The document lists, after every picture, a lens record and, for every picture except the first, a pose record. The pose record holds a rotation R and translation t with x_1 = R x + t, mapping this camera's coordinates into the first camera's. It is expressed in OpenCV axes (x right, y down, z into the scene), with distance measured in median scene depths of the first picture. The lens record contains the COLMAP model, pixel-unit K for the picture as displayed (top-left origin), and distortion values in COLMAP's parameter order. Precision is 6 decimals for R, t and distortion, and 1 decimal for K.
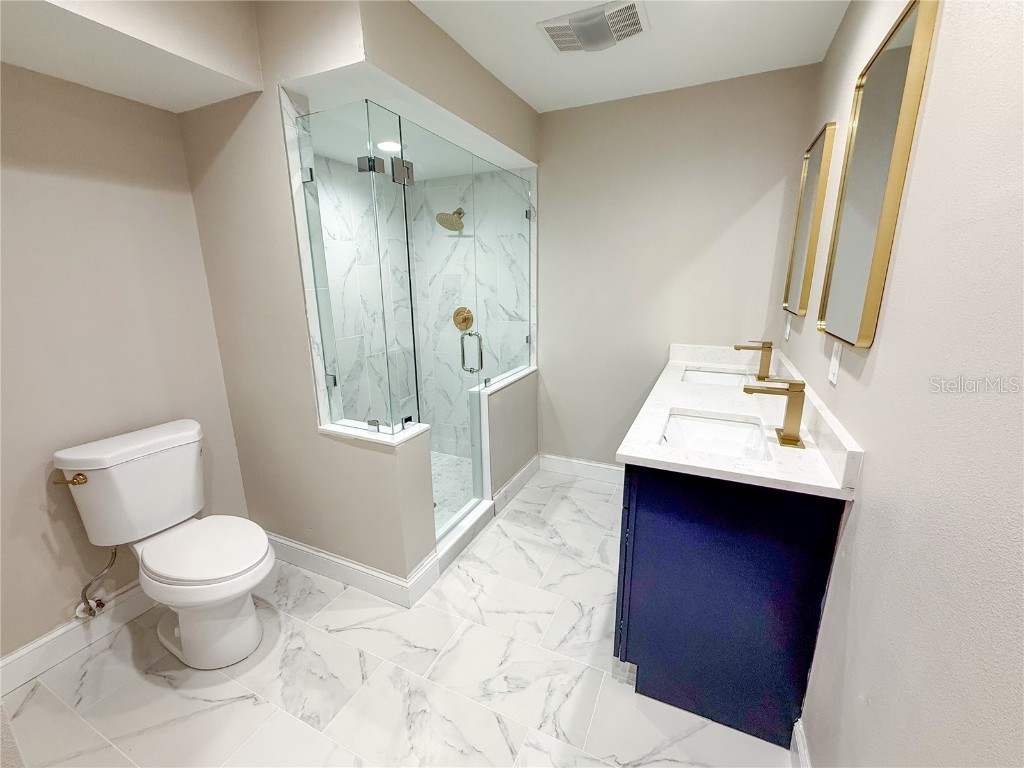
lens RADIAL K [[428.7, 0, 509.6], [0, 428.7, 384.4], [0, 0, 1]] dist [-0.001808, 0.000343]
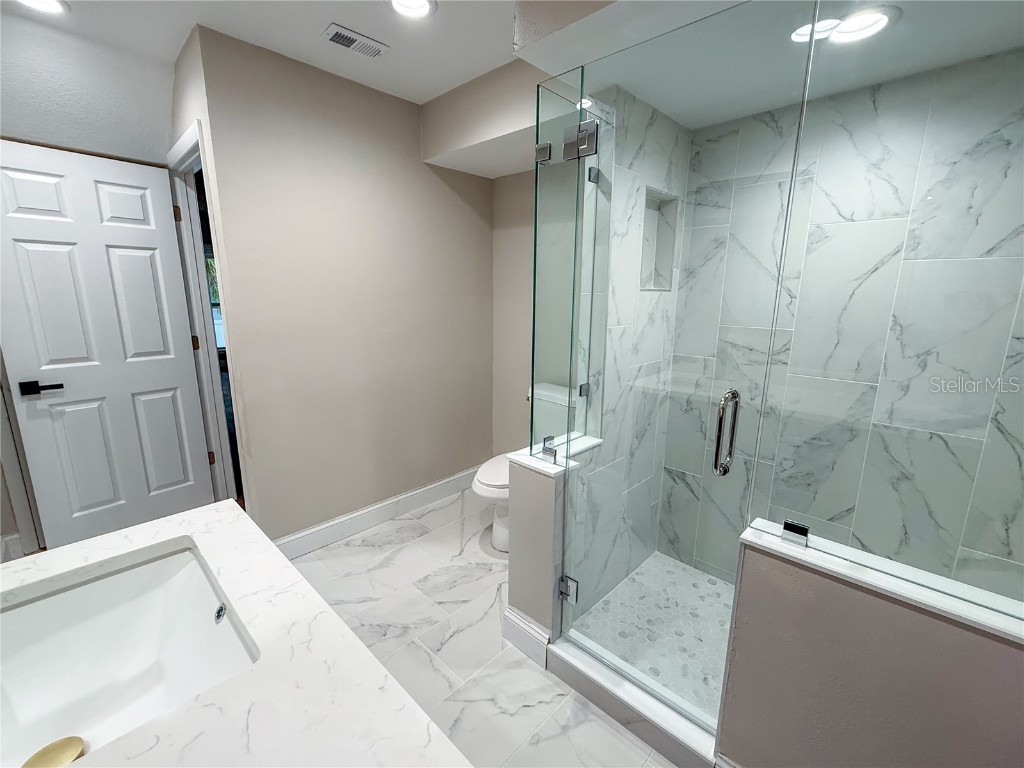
lens RADIAL K [[428.7, 0, 509.6], [0, 428.7, 384.4], [0, 0, 1]] dist [-0.001808, 0.000343]
pose [[-0.317419, 0.204995, -0.925863, 0.368248], [-0.234264, 0.929142, 0.286035, -0.181530], [0.918894, 0.307689, -0.246904, 0.773818]]
